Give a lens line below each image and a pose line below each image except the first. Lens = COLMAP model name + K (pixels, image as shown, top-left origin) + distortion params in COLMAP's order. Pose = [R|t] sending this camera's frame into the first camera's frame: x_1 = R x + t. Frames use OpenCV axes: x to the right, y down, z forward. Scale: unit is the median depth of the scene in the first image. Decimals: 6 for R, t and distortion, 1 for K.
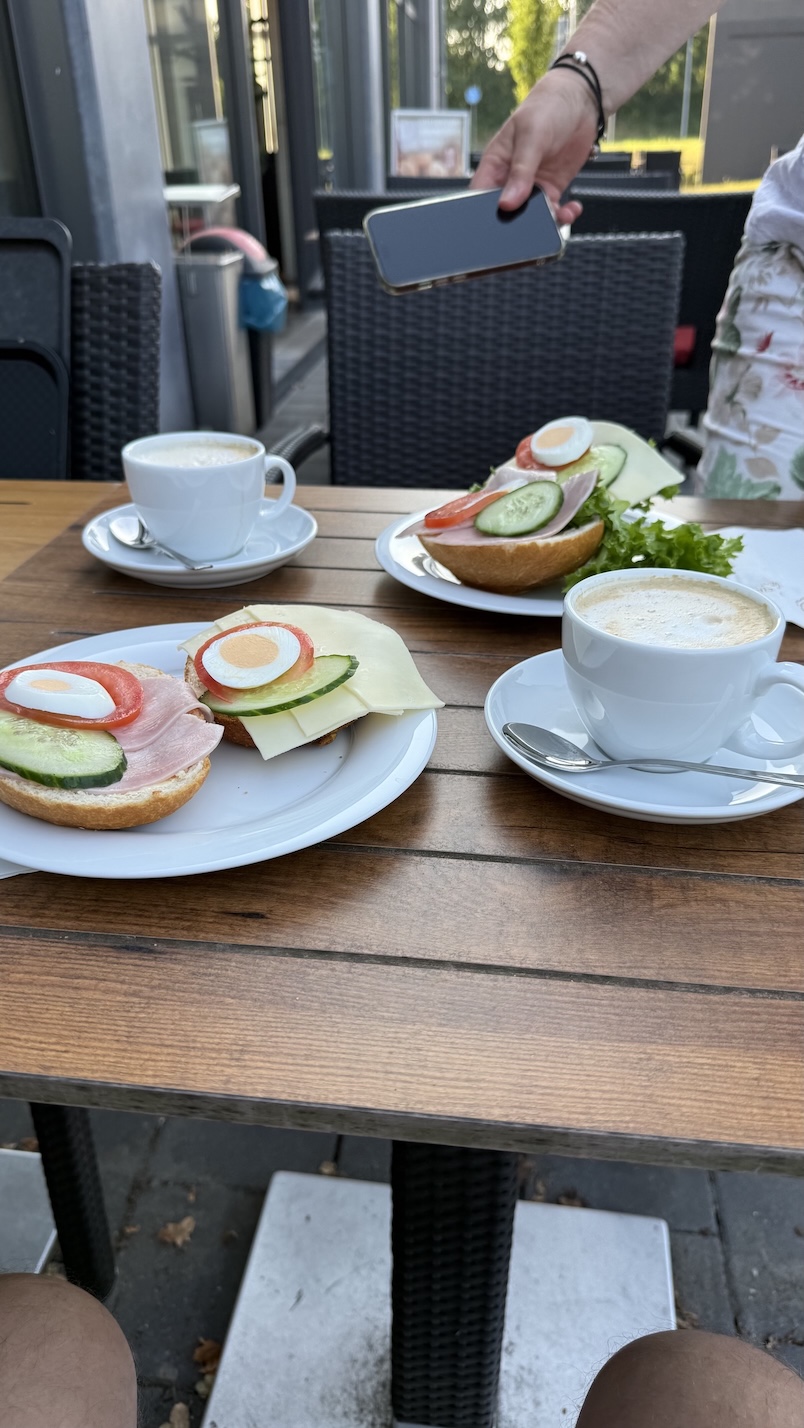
lens RADIAL K [[1148.5, 0, 402.0], [0, 1148.5, 714.0], [0, 0, 1]] dist [0.006339, -0.106800]
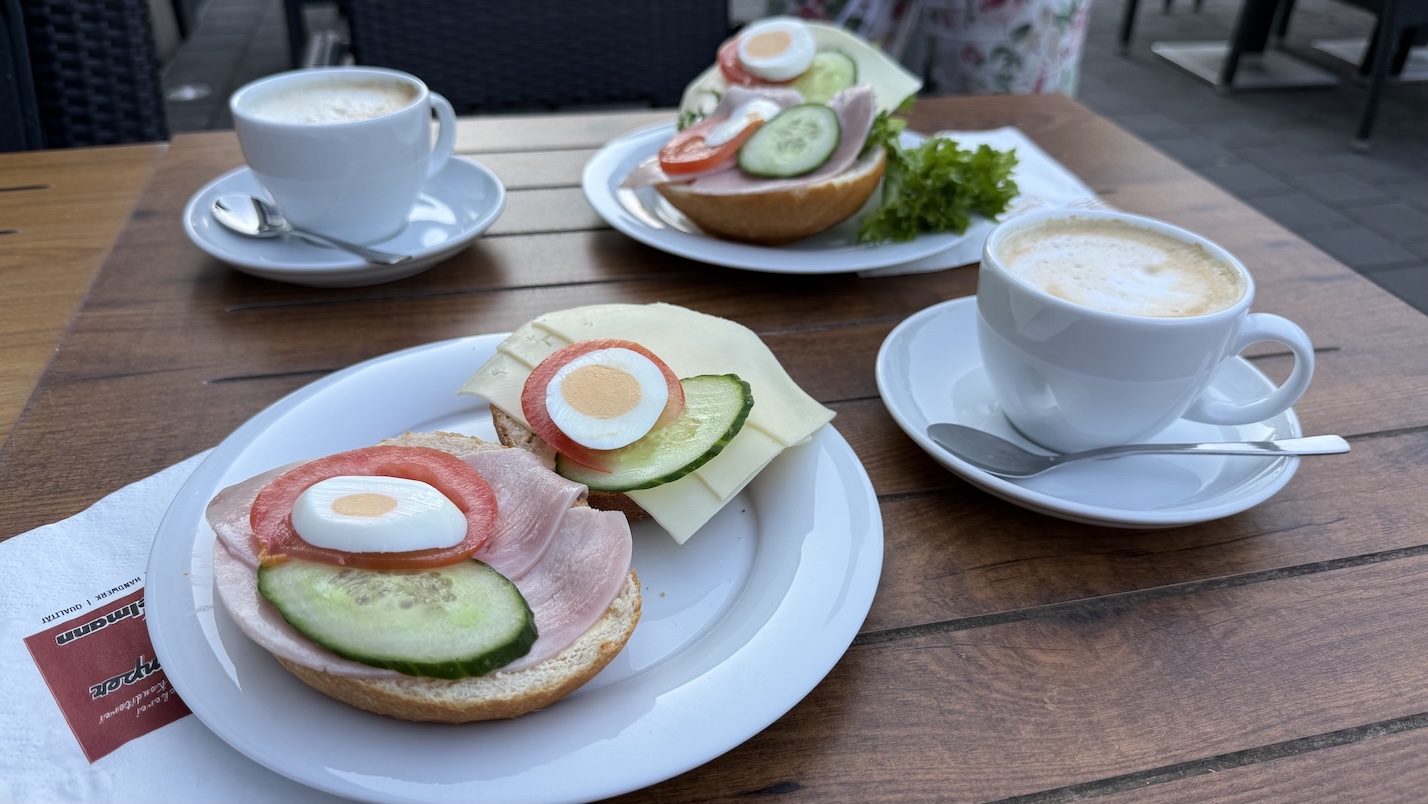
lens RADIAL K [[1148.5, 0, 716.0], [0, 1148.5, 366.3], [0, 0, 1]] dist [0.006339, -0.106800]
pose [[0.932738, -0.157338, 0.324415, -0.300464], [0.135964, 0.986826, 0.087686, -0.125270], [-0.333938, -0.037679, 0.941842, 0.300799]]
